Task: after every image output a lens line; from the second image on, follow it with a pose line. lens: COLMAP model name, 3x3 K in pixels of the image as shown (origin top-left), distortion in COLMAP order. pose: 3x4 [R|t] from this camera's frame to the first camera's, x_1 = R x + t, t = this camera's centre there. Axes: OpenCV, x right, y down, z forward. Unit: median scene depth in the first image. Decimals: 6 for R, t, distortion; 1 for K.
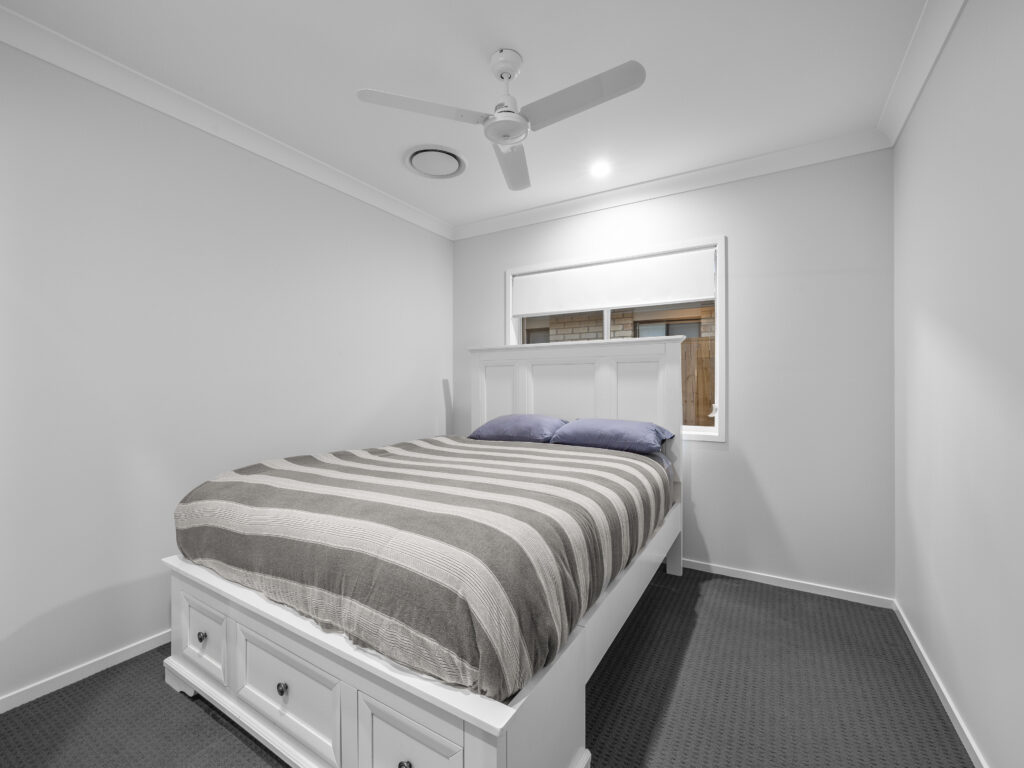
lens RADIAL K [[441.0, 0, 509.7], [0, 441.0, 385.3], [0, 0, 1]] dist [-0.000306, -0.000024]
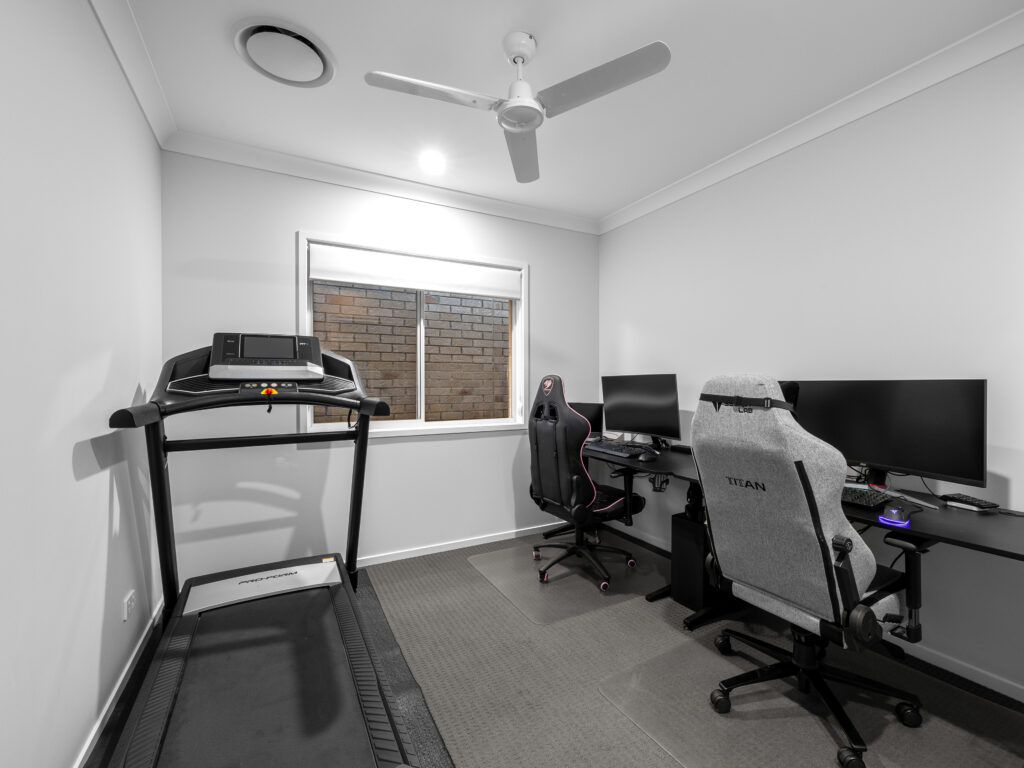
lens RADIAL K [[441.0, 0, 515.3], [0, 441.0, 380.1], [0, 0, 1]] dist [-0.000306, -0.000024]
pose [[0.497056, -0.001107, 0.867718, -0.545176], [0.008227, 0.999960, -0.003437, -0.005732], [-0.867680, 0.008847, 0.497045, 0.367854]]
